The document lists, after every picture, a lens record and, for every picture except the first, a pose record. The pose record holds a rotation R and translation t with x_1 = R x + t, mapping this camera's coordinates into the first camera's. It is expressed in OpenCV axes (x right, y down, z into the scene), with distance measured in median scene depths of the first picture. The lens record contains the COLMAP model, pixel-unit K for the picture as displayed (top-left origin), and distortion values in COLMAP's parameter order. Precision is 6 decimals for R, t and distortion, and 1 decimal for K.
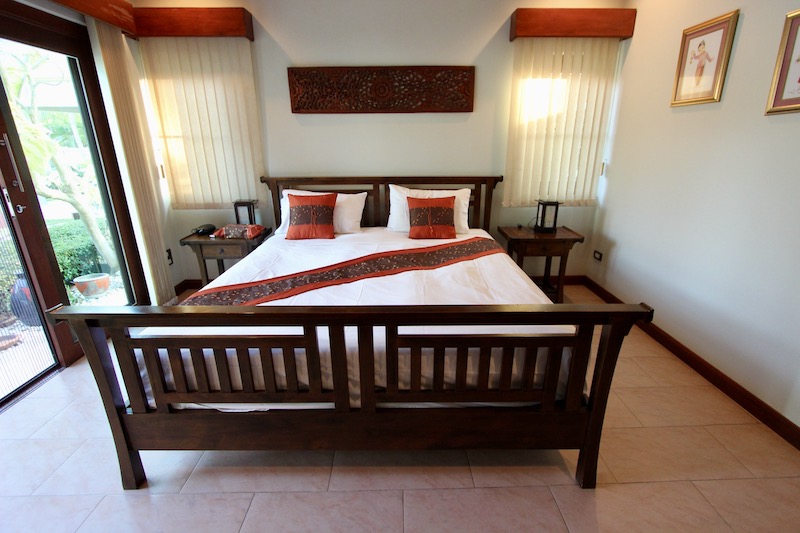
lens RADIAL K [[367.8, 0, 402.9], [0, 367.8, 257.3], [0, 0, 1]] dist [-0.014859, 0.005653]
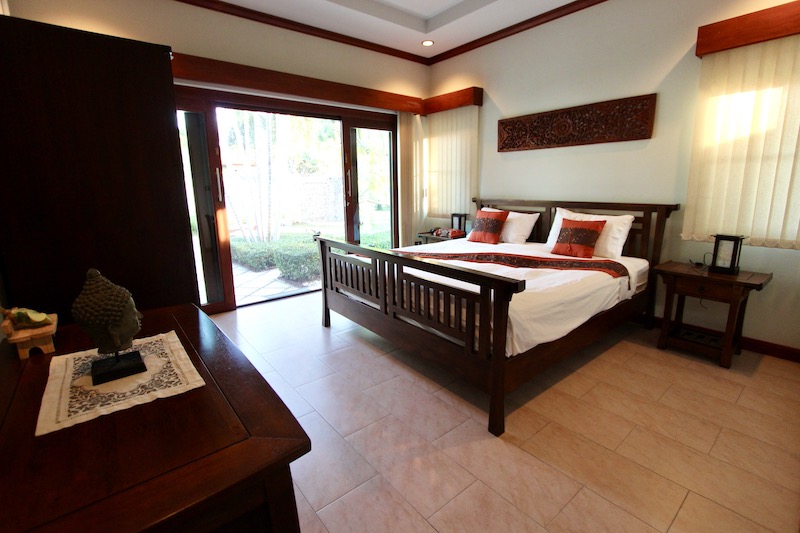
lens RADIAL K [[367.8, 0, 402.9], [0, 367.8, 257.3], [0, 0, 1]] dist [-0.014859, 0.005653]
pose [[0.617672, 0.150338, -0.771932, 0.589669], [-0.231536, 0.972817, 0.004195, 0.060224], [0.751580, 0.176139, 0.635691, -0.057096]]
